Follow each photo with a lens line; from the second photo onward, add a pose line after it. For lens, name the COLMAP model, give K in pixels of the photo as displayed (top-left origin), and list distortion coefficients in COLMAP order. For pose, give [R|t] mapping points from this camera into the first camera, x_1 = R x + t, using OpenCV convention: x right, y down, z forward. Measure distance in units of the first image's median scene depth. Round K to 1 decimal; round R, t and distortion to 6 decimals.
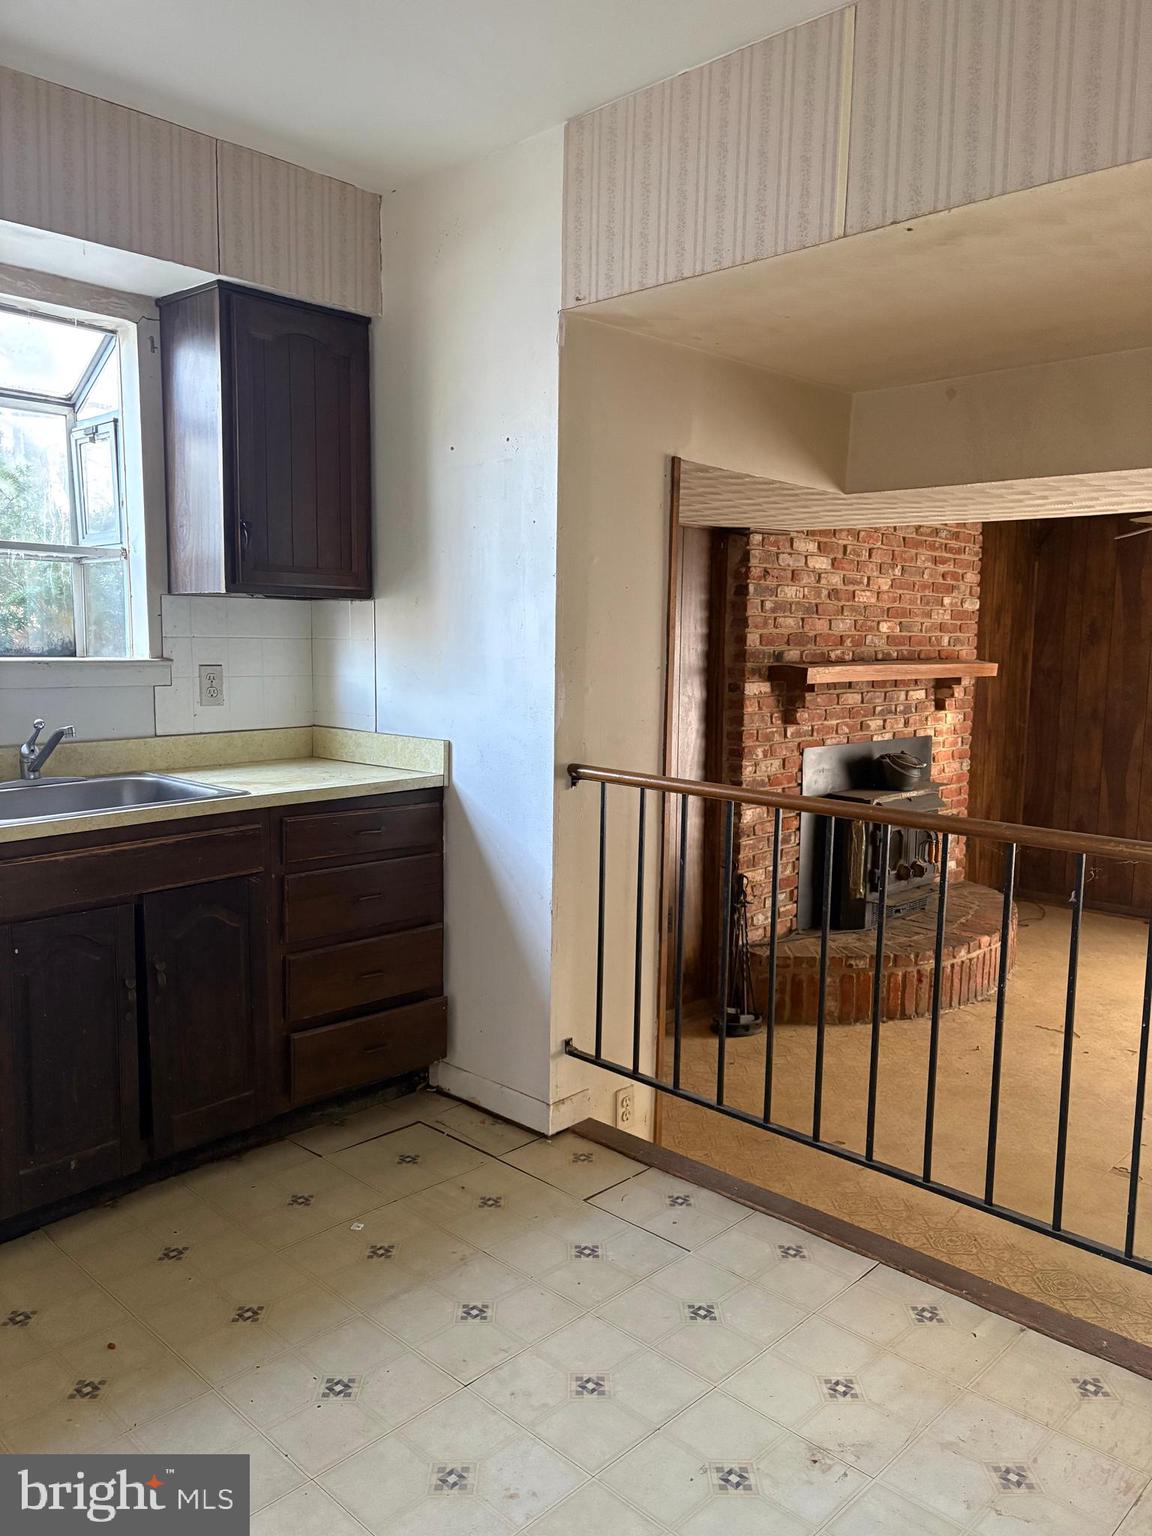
lens RADIAL K [[1166.0, 0, 625.0], [0, 1166.0, 776.7], [0, 0, 1]] dist [0.085122, -0.022980]
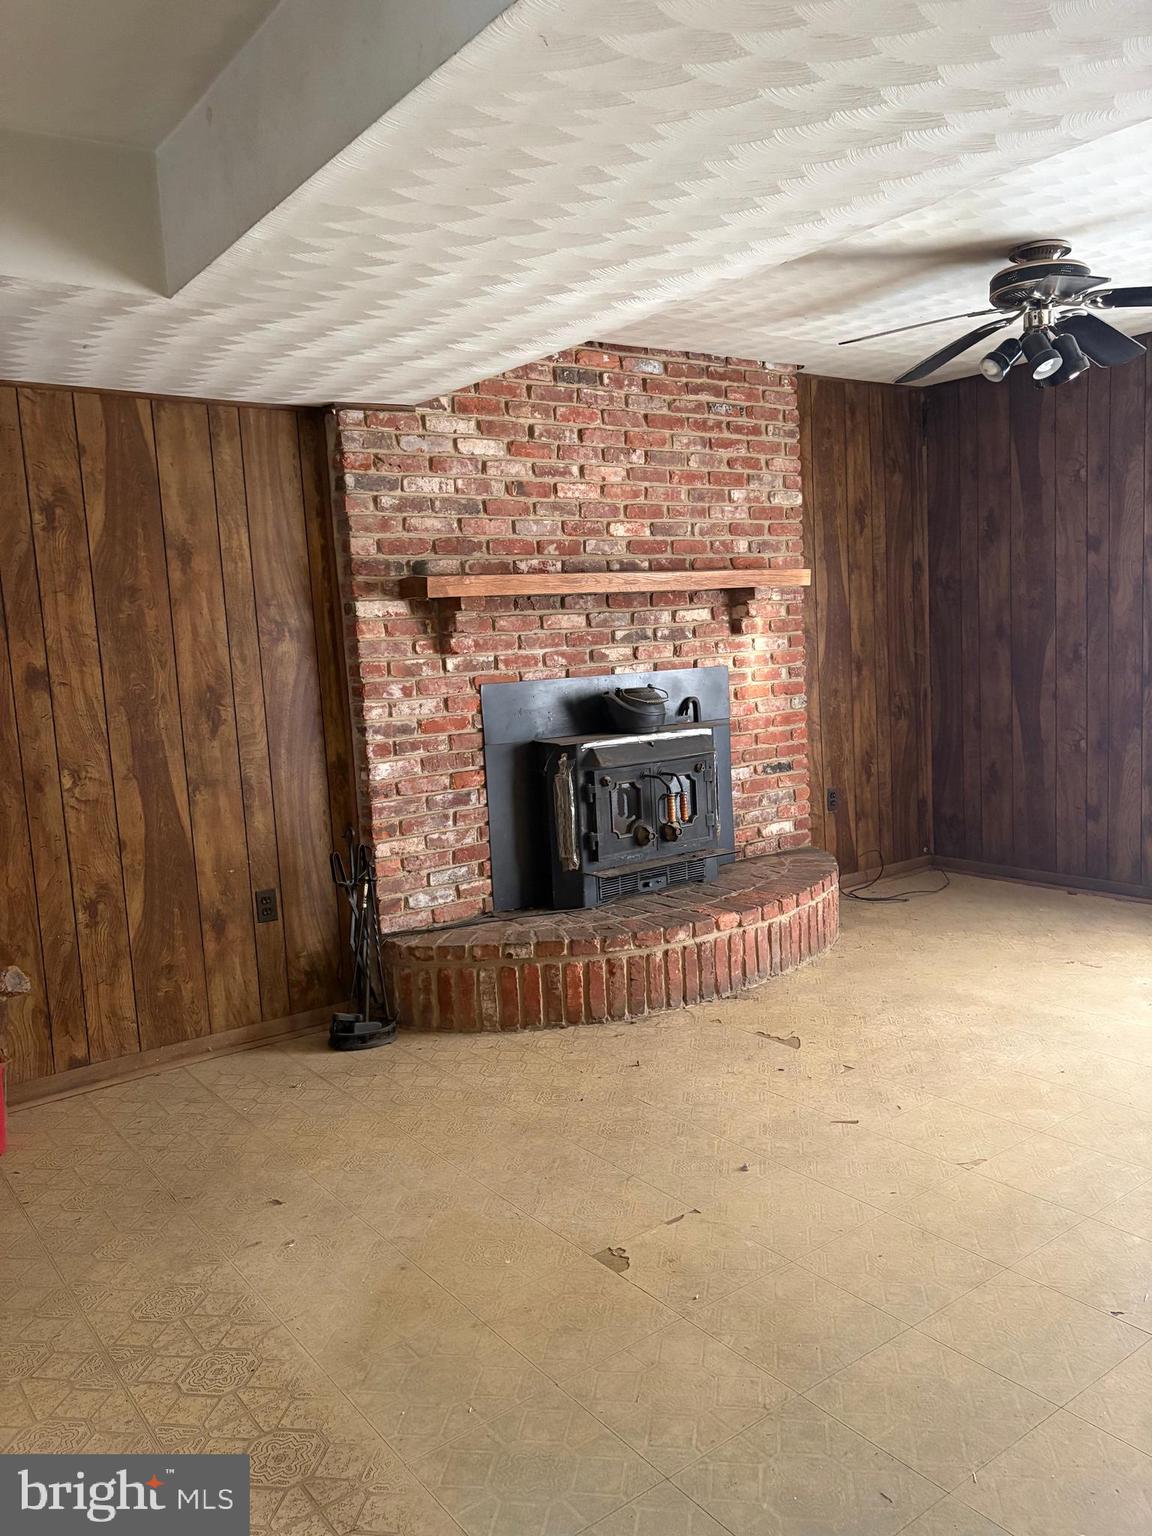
lens RADIAL K [[1166.0, 0, 572.5], [0, 1166.0, 776.9], [0, 0, 1]] dist [0.085122, -0.022980]
pose [[0.978631, -0.046649, -0.200262, 0.361765], [0.047943, 0.998849, 0.001617, 0.039433], [0.199956, -0.011183, 0.979741, 0.227457]]
